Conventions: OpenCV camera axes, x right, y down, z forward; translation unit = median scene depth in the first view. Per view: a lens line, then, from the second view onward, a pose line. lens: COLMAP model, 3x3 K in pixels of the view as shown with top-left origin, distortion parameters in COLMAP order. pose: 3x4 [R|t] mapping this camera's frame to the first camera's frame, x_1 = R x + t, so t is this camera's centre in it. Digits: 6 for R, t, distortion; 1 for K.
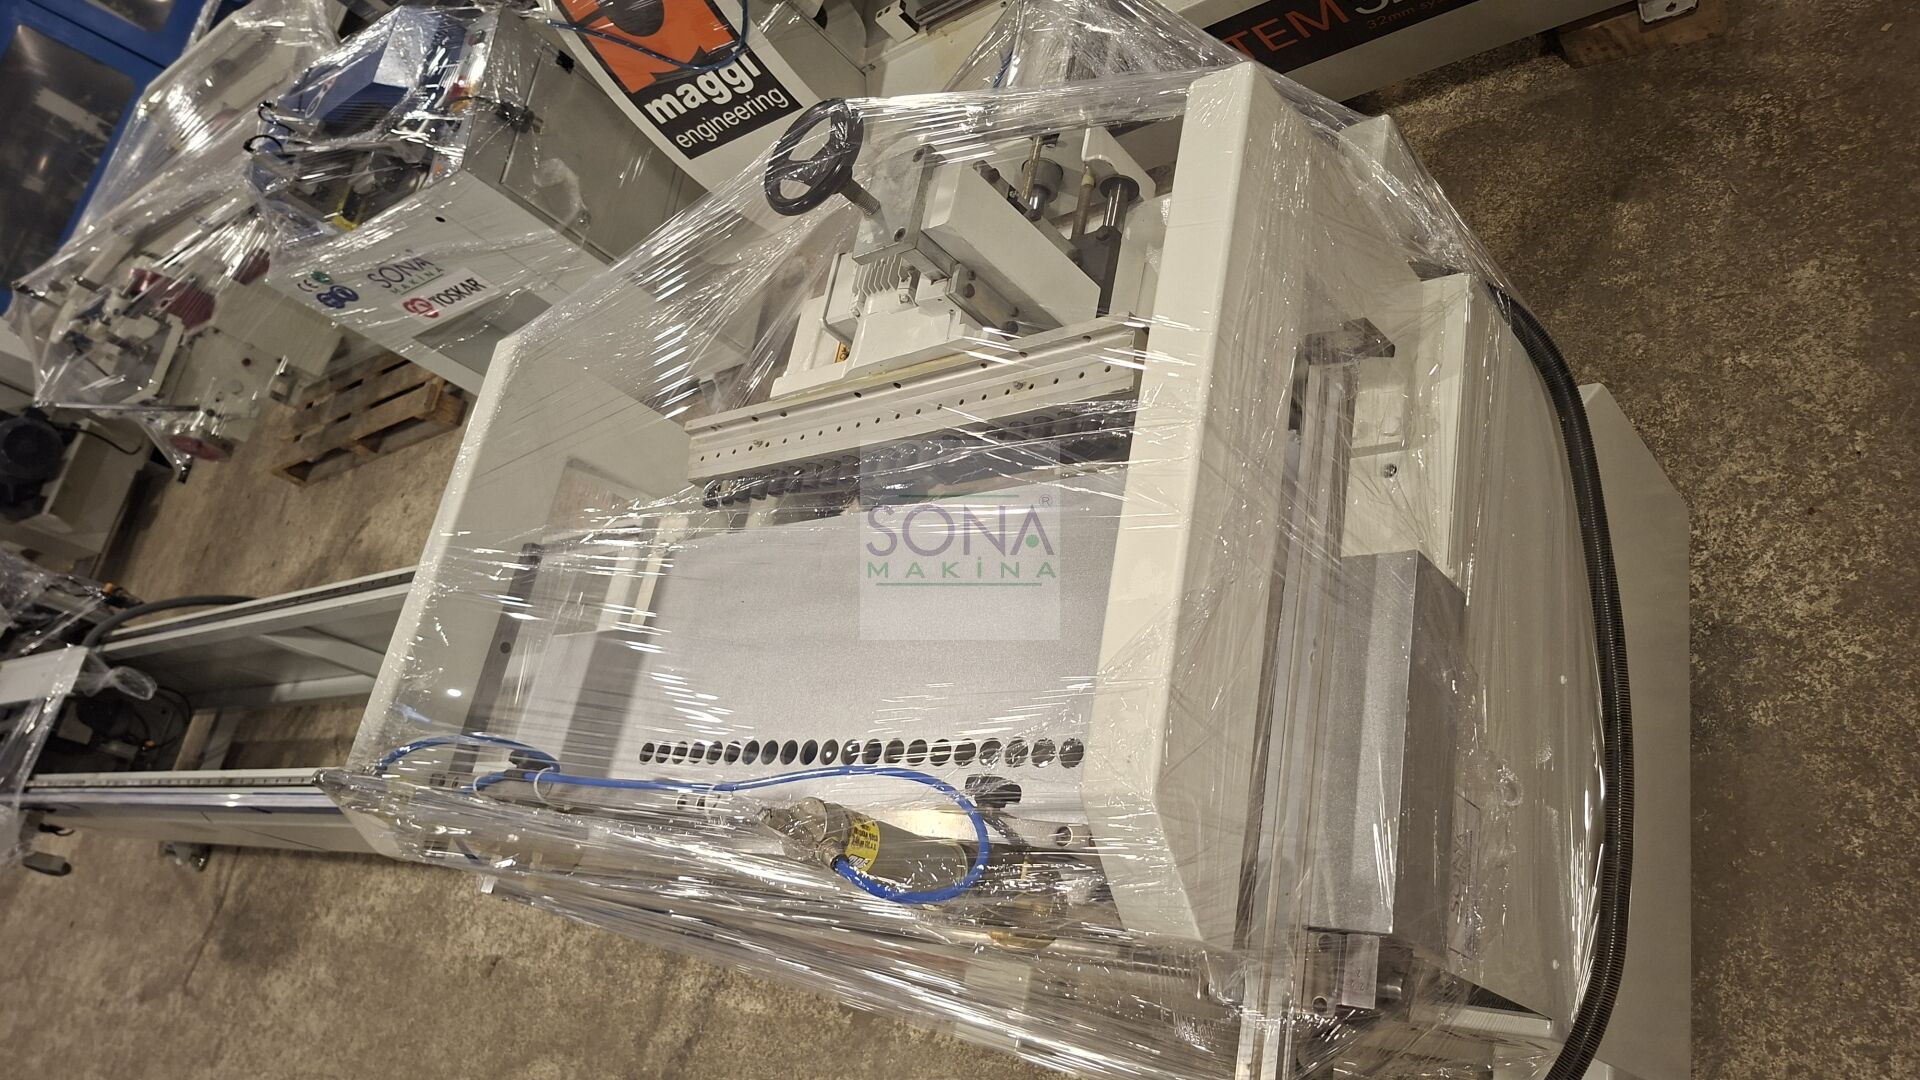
lens RADIAL K [[1329.6, 0, 959.5], [0, 1329.6, 565.6], [0, 0, 1]] dist [0.060462, -0.063999]
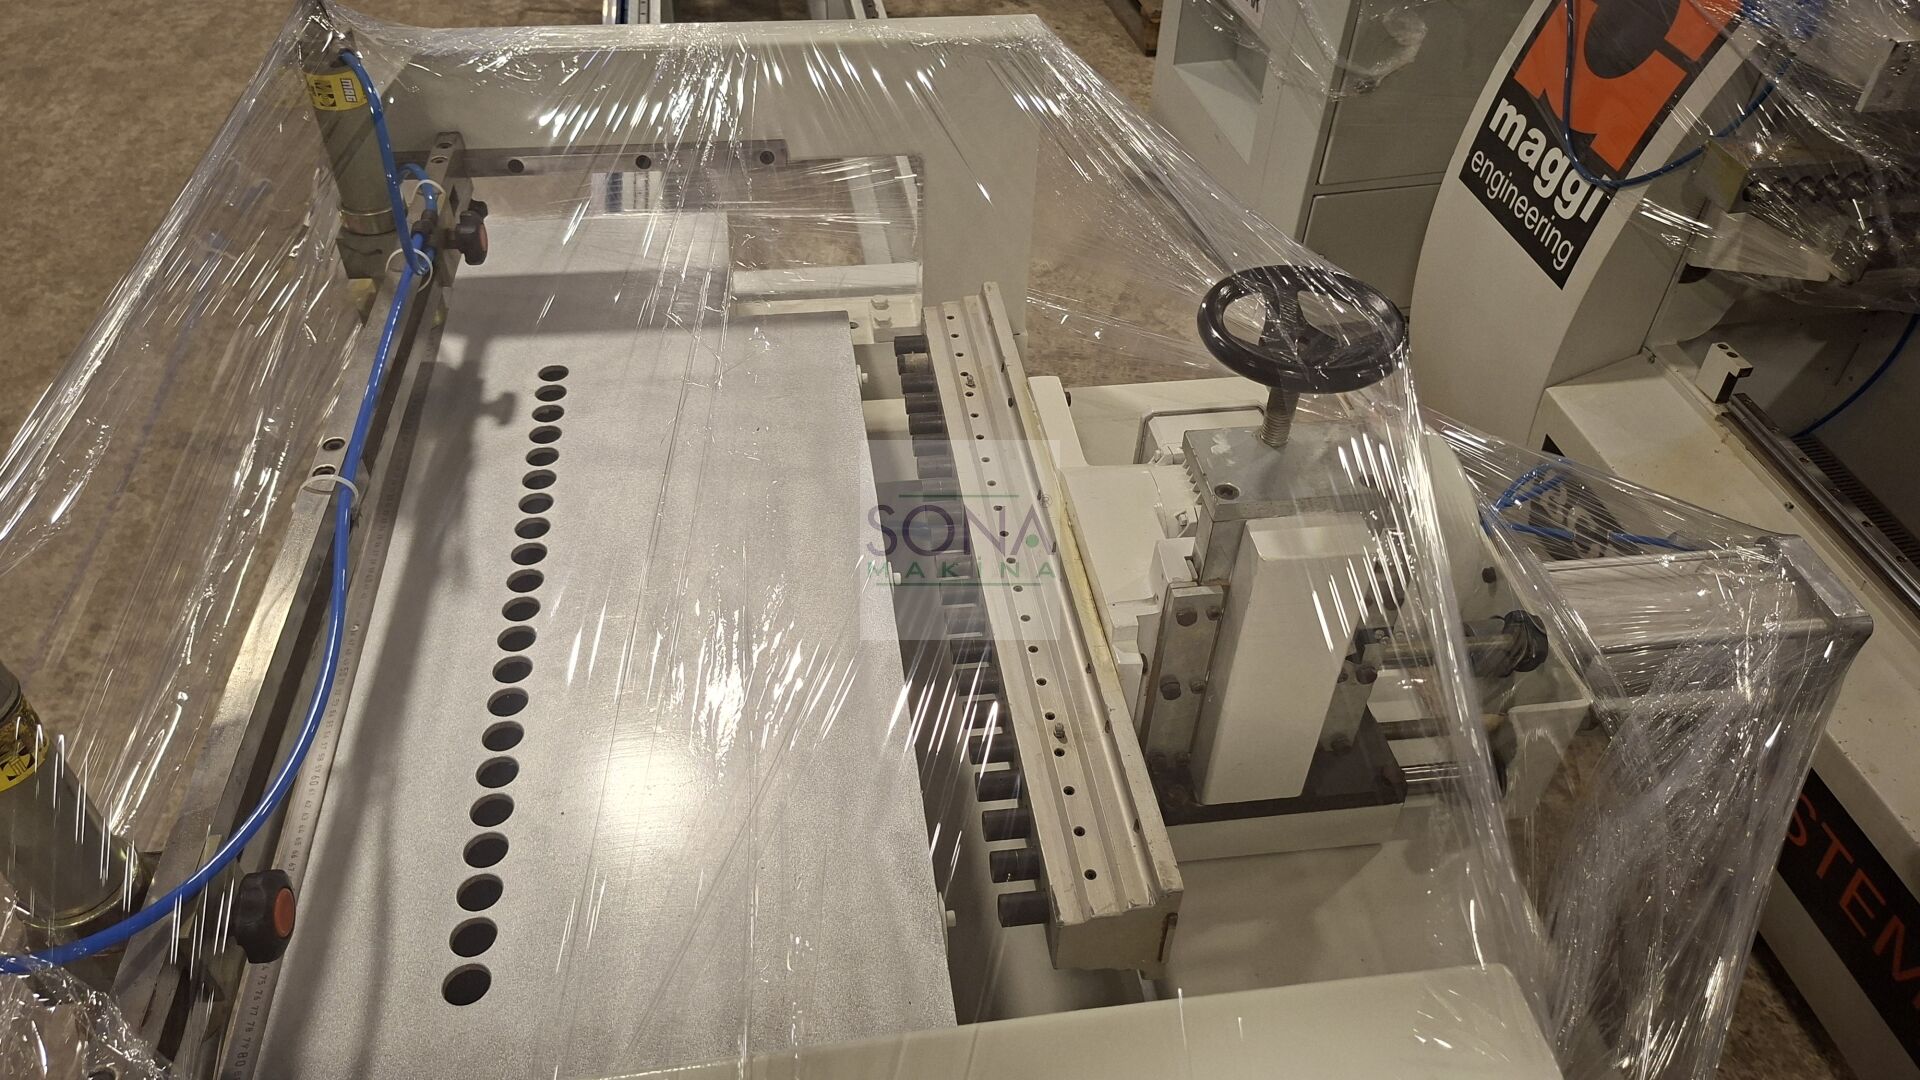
lens RADIAL K [[1329.6, 0, 957.5], [0, 1329.6, 540.6], [0, 0, 1]] dist [0.060462, -0.063999]
pose [[0.275459, 0.955515, -0.105420, 0.005458], [-0.934524, 0.291876, 0.203648, -0.144451], [0.225359, 0.042421, 0.973352, 0.199409]]
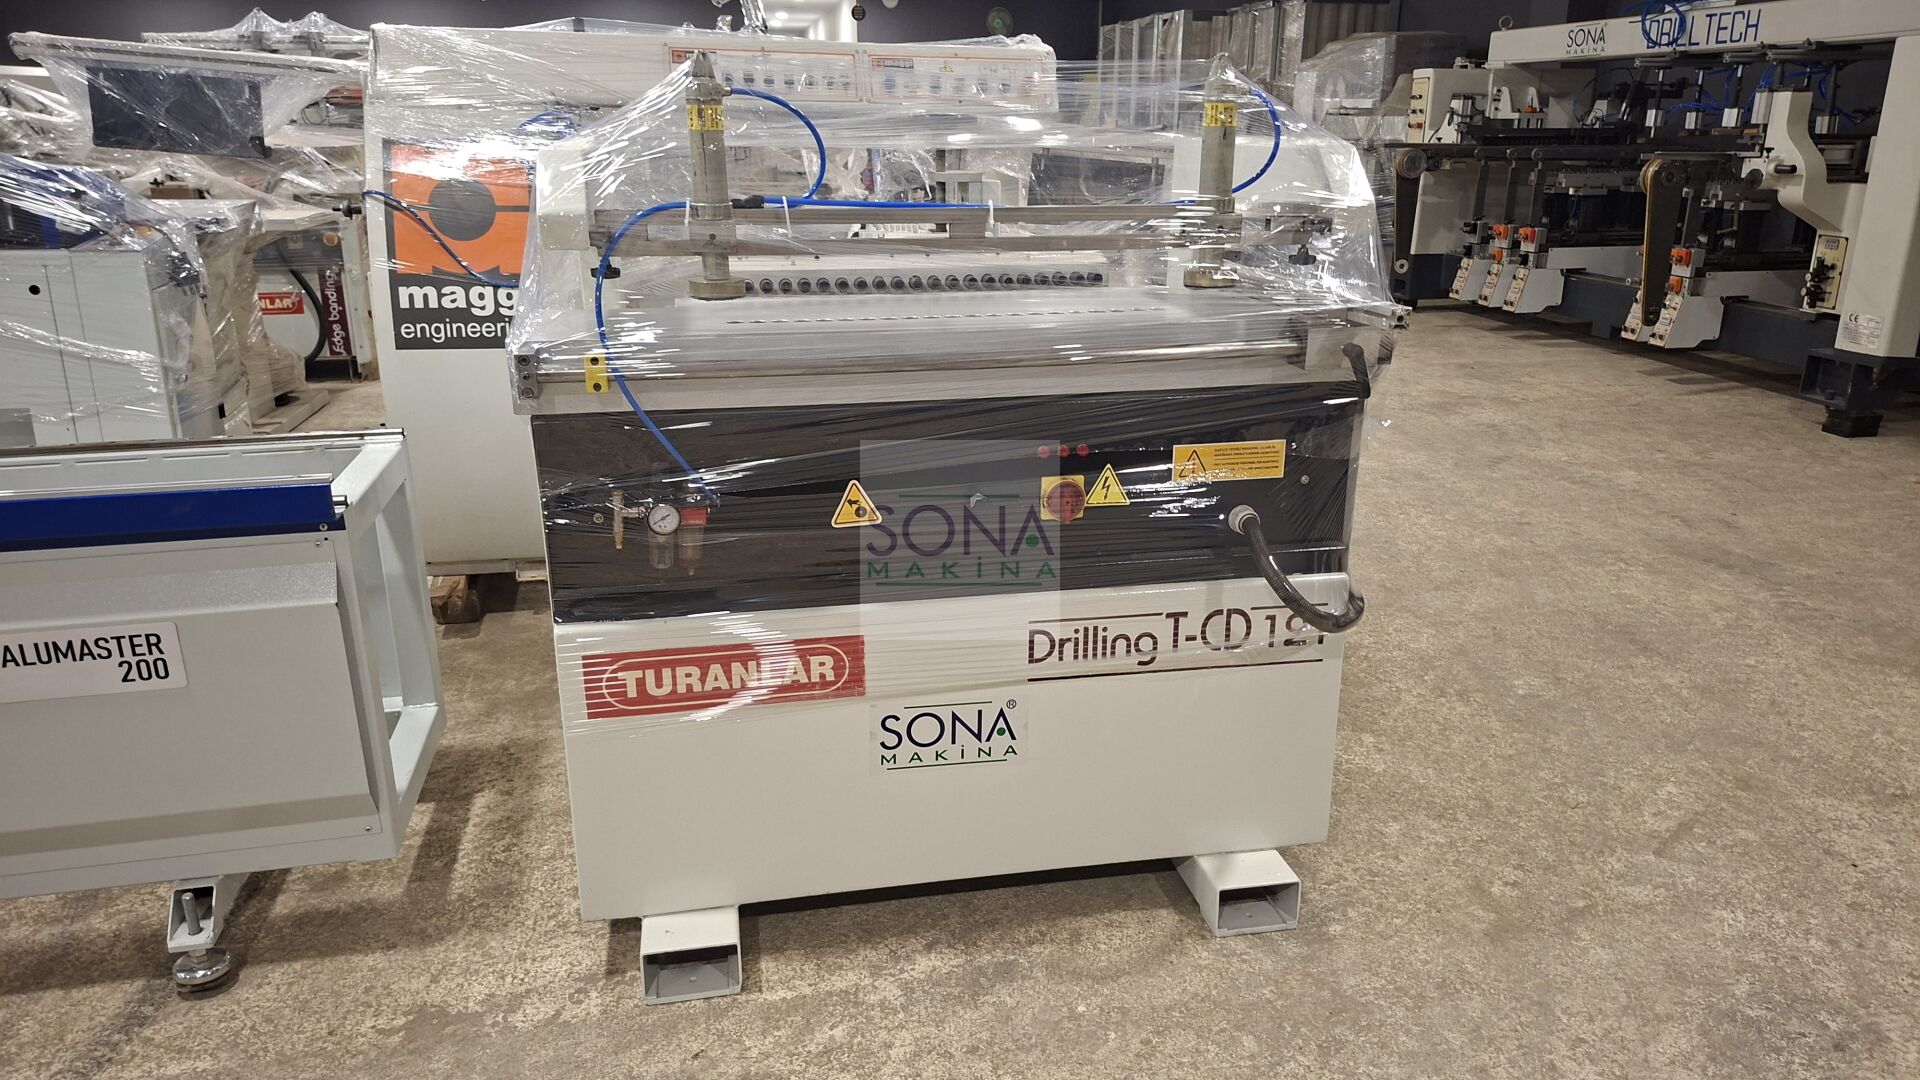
lens RADIAL K [[1329.6, 0, 975.7], [0, 1329.6, 544.4], [0, 0, 1]] dist [0.060462, -0.063999]
pose [[0.703044, 0.499783, 0.505912, -0.401071], [0.085294, 0.647007, -0.757699, 0.815485], [-0.706013, 0.575847, 0.412245, 0.318630]]
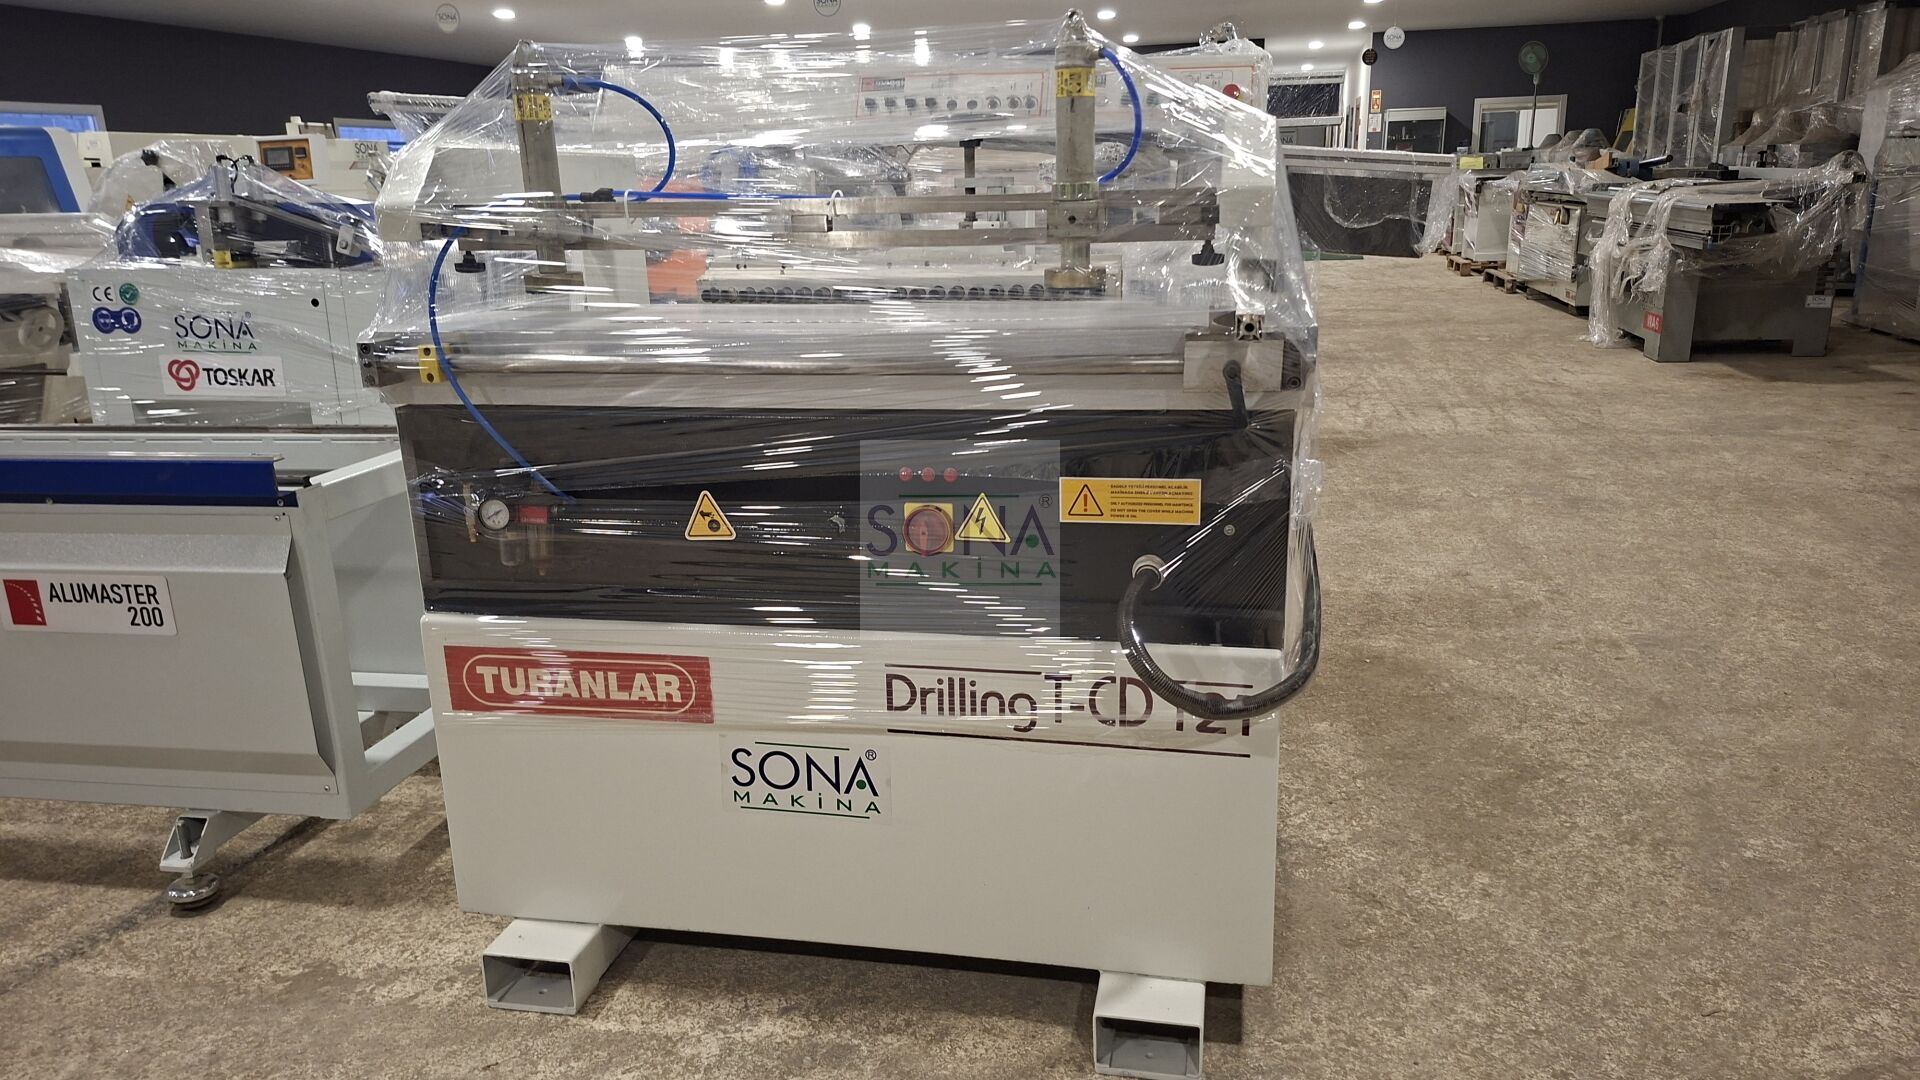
lens RADIAL K [[1329.6, 0, 957.3], [0, 1329.6, 546.1], [0, 0, 1]] dist [0.060462, -0.063999]
pose [[0.792411, 0.580779, 0.186493, -0.071103], [-0.270945, 0.609038, -0.745427, 0.717420], [-0.546510, 0.540155, 0.639968, 0.132794]]
